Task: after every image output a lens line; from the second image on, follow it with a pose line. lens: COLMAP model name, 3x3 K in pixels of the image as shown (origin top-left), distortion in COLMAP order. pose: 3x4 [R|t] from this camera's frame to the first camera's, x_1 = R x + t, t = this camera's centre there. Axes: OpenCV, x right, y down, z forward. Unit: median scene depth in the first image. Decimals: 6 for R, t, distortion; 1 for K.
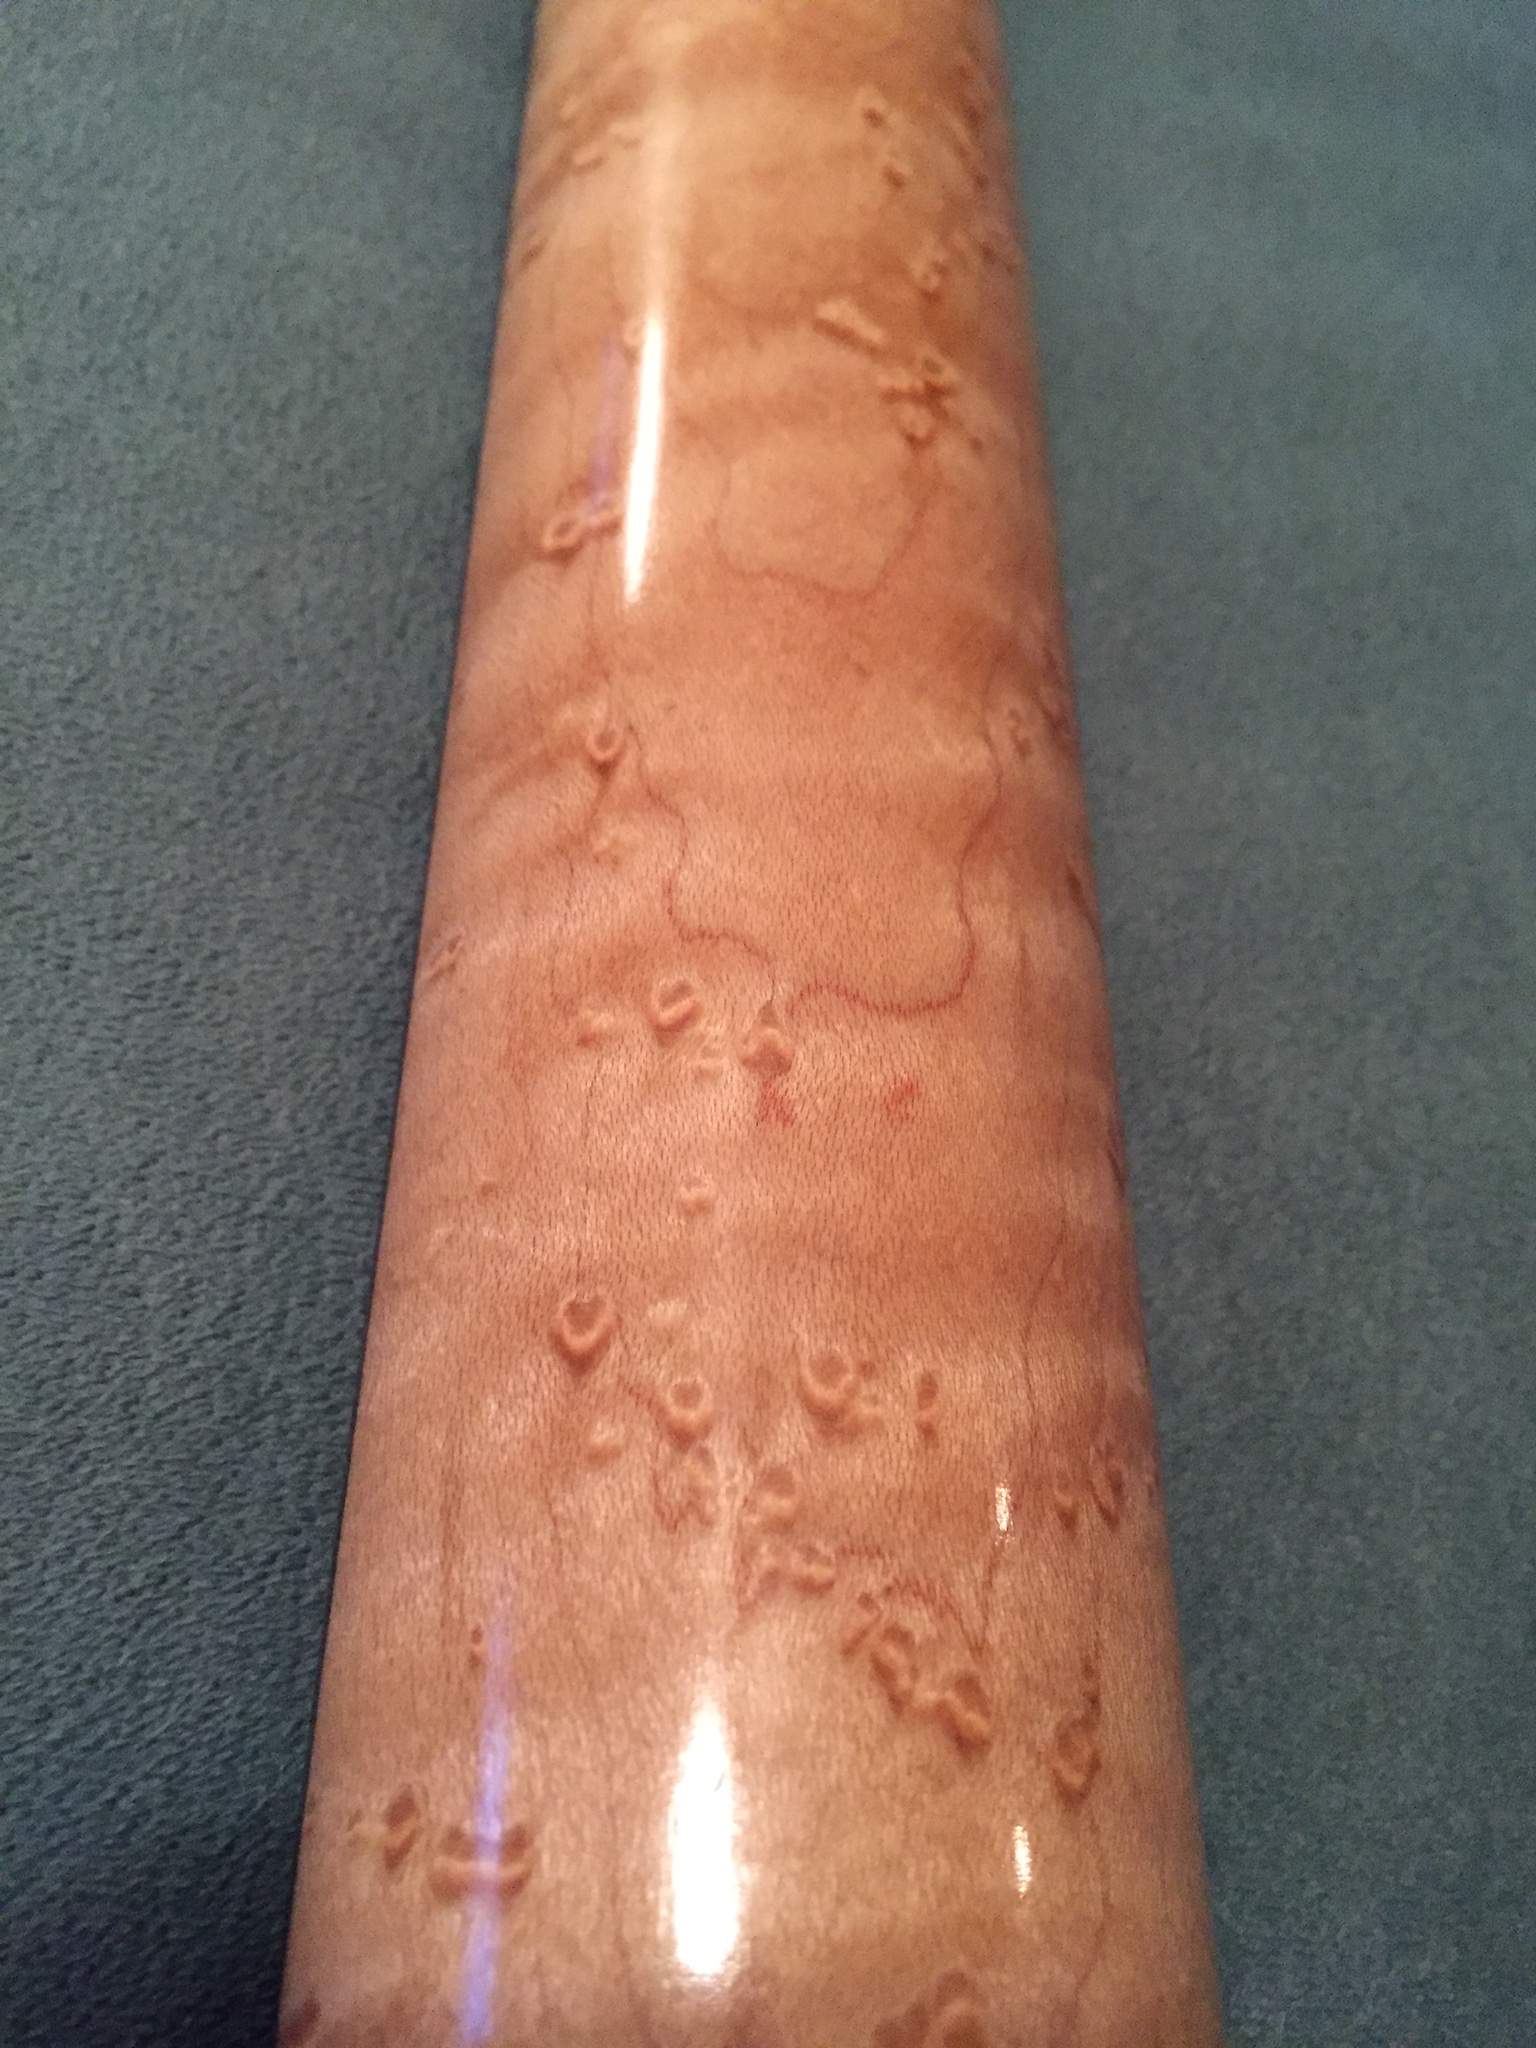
lens RADIAL K [[1596.2, 0, 831.0], [0, 1596.2, 1024.5], [0, 0, 1]] dist [0.031744, -0.005511]
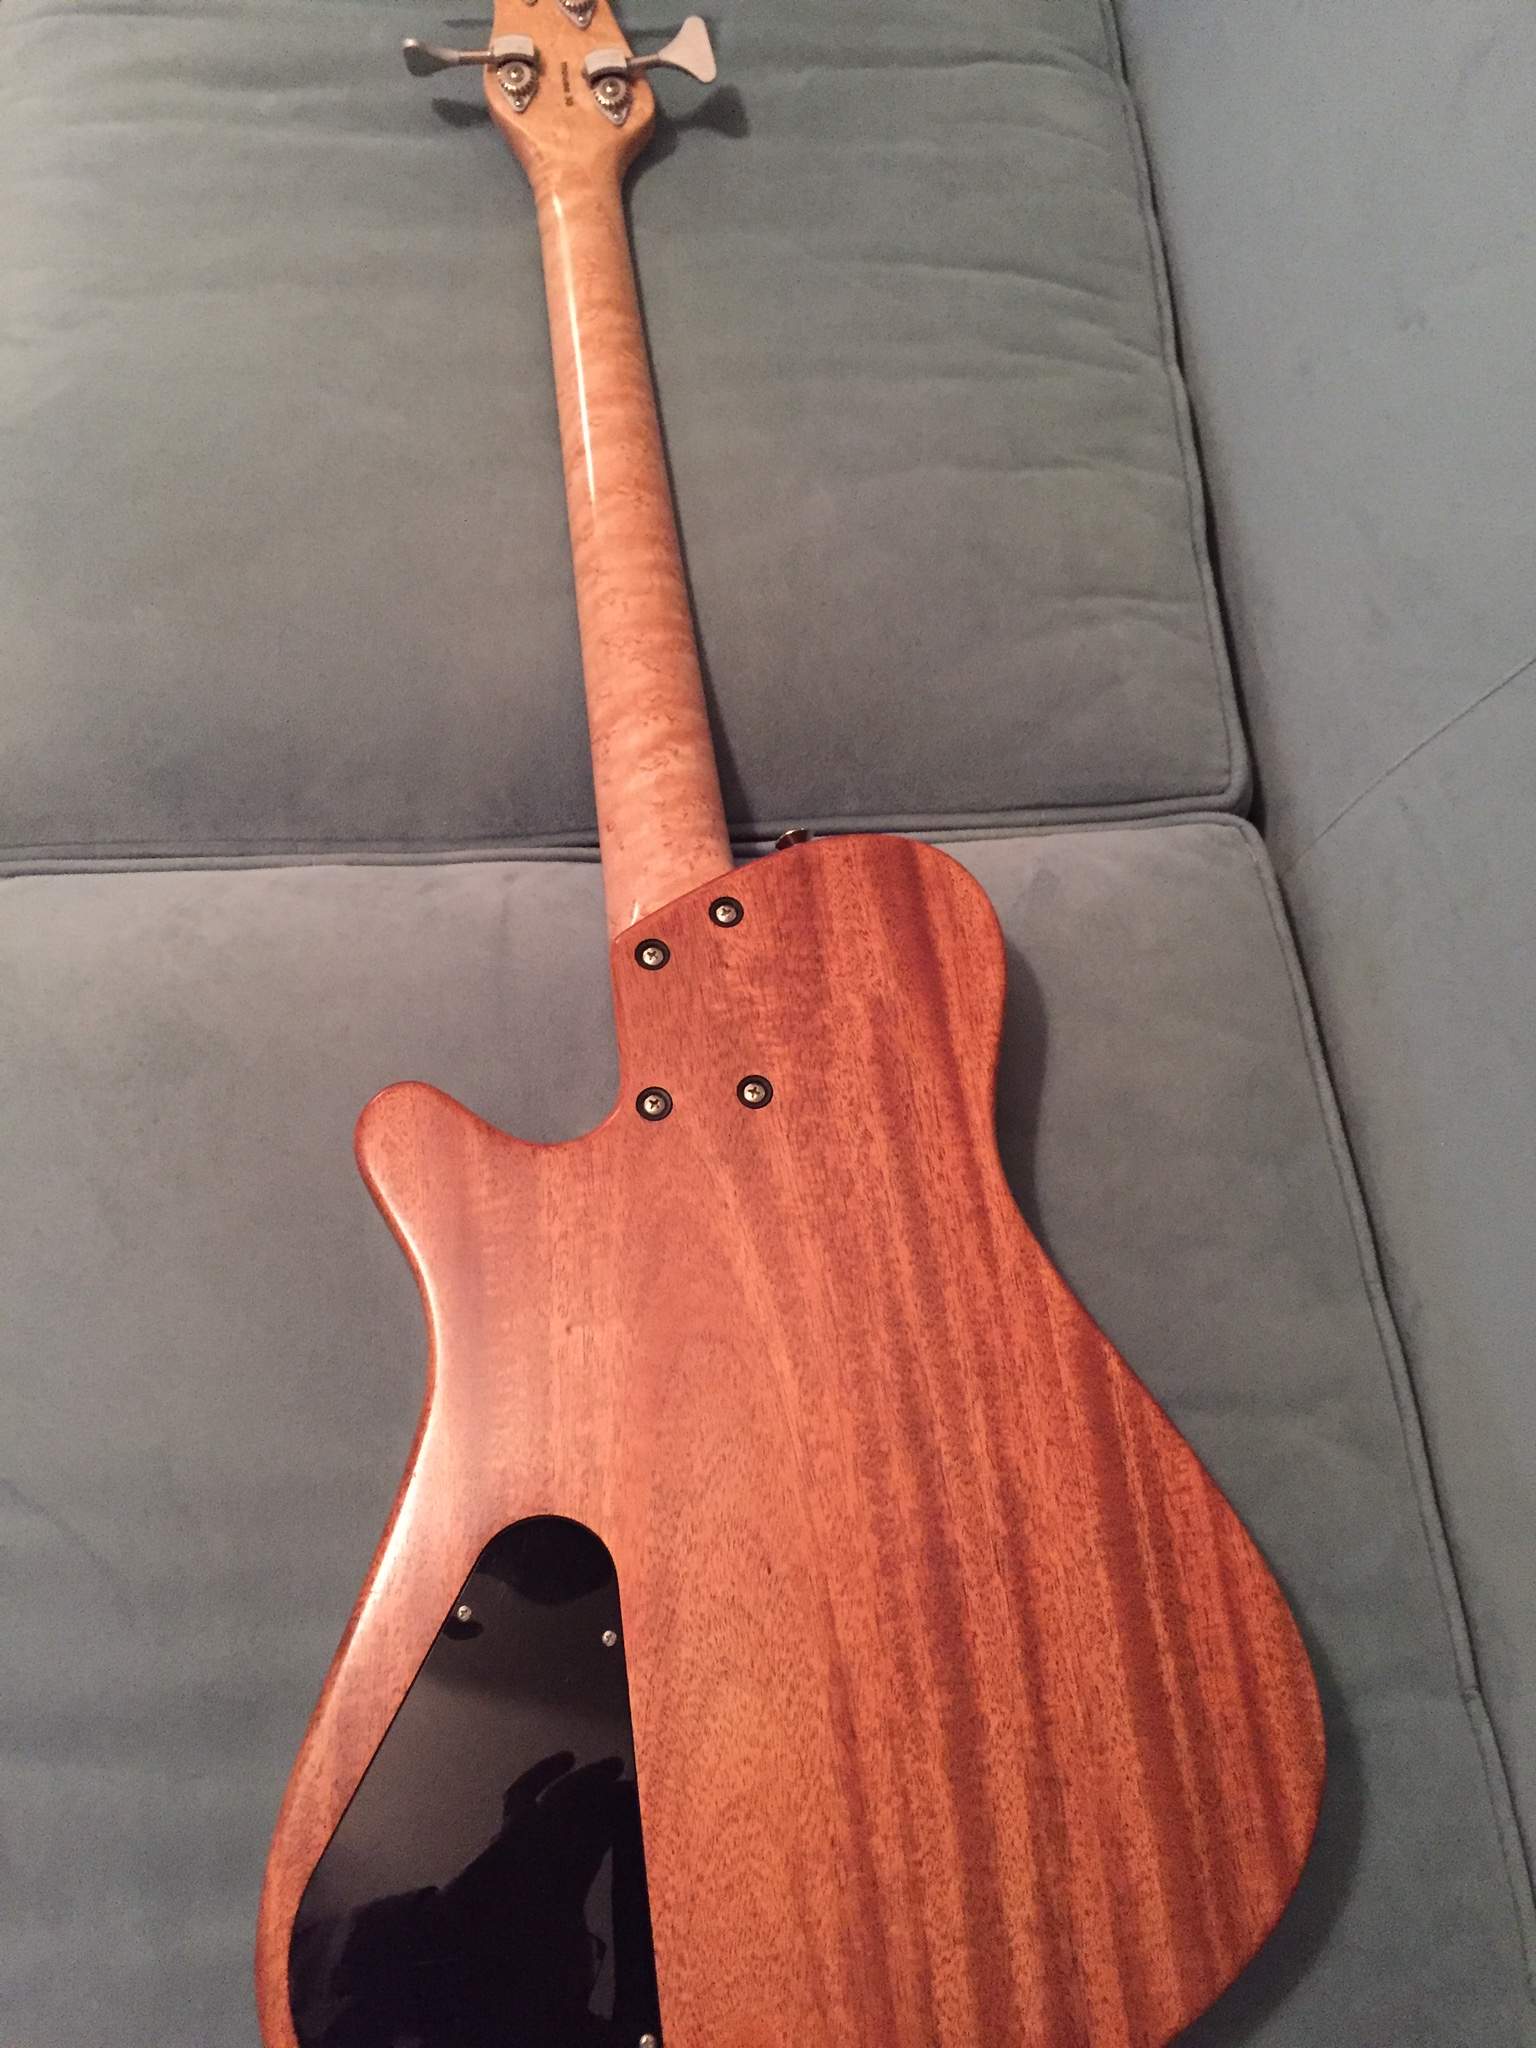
lens RADIAL K [[1596.2, 0, 831.0], [0, 1596.2, 1024.5], [0, 0, 1]] dist [0.031744, -0.005511]
pose [[0.974181, -0.193610, -0.116133, 1.195527], [0.201954, 0.977243, 0.064896, 1.427447], [0.100926, -0.086674, 0.991111, -5.588007]]
